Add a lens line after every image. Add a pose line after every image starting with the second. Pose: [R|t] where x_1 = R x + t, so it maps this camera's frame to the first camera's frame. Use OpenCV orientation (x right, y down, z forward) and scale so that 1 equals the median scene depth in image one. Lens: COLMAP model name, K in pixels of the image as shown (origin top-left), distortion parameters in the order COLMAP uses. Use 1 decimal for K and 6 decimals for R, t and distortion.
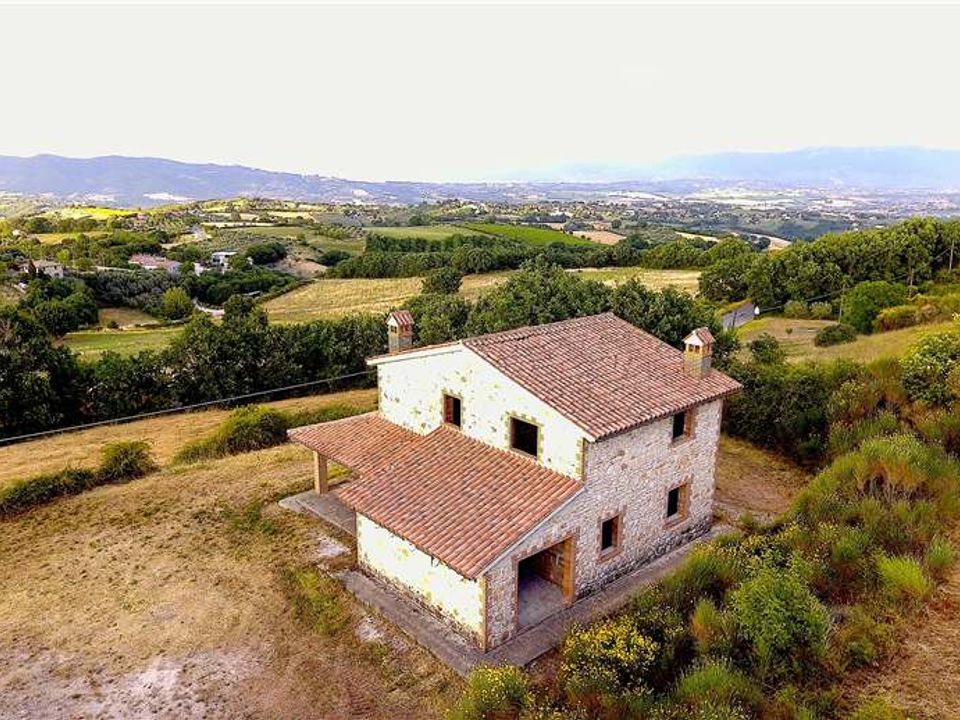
lens RADIAL K [[745.9, 0, 480.0], [0, 745.9, 360.0], [0, 0, 1]] dist [-0.000440, -0.009953]
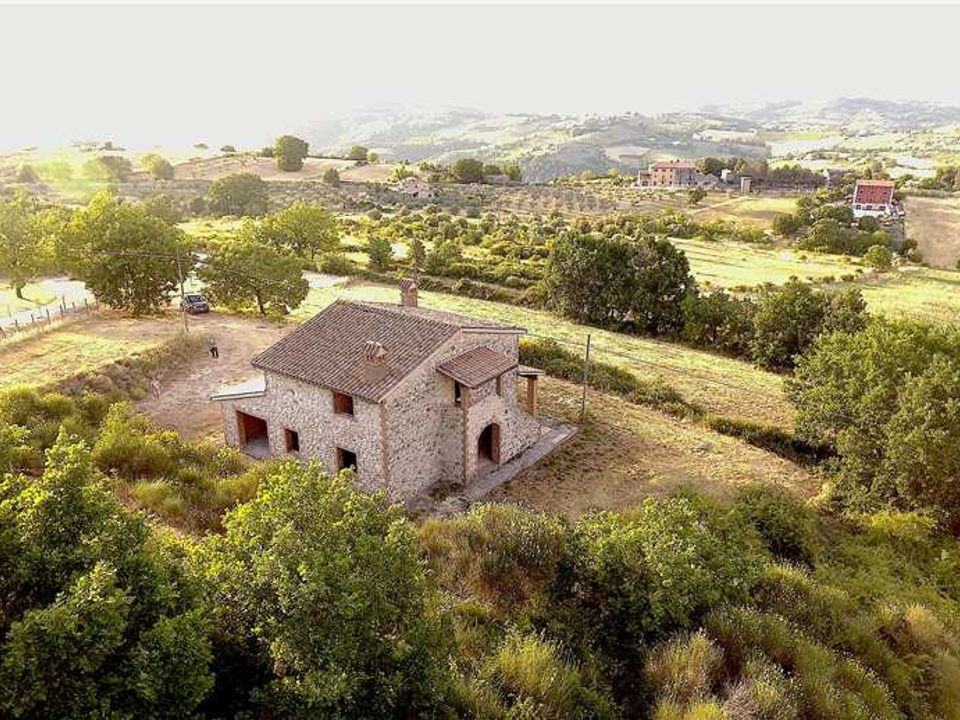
lens RADIAL K [[745.9, 0, 480.0], [0, 745.9, 360.0], [0, 0, 1]] dist [-0.000440, -0.009953]
pose [[0.209129, 0.329063, -0.920859, 0.110261], [-0.236224, 0.930793, 0.278966, -0.030046], [0.948927, 0.159189, 0.272389, 0.062510]]
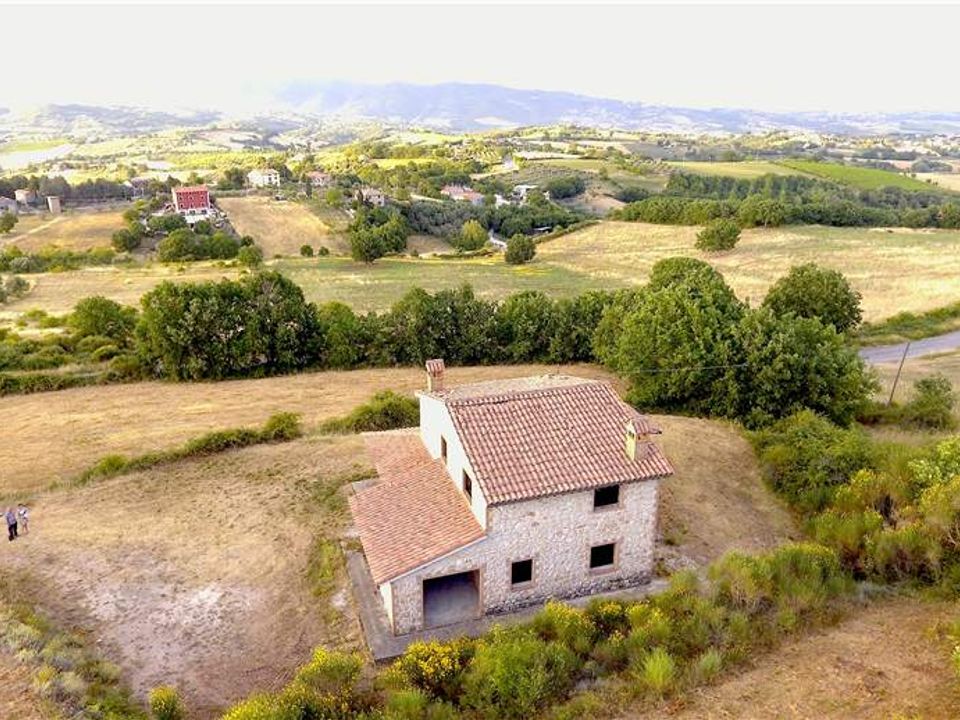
lens RADIAL K [[745.9, 0, 480.0], [0, 745.9, 360.0], [0, 0, 1]] dist [-0.000440, -0.009953]
pose [[0.917112, 0.131729, -0.376236, 0.036941], [-0.096192, 0.989062, 0.111816, -0.017914], [0.386851, -0.066357, 0.919752, -0.012282]]
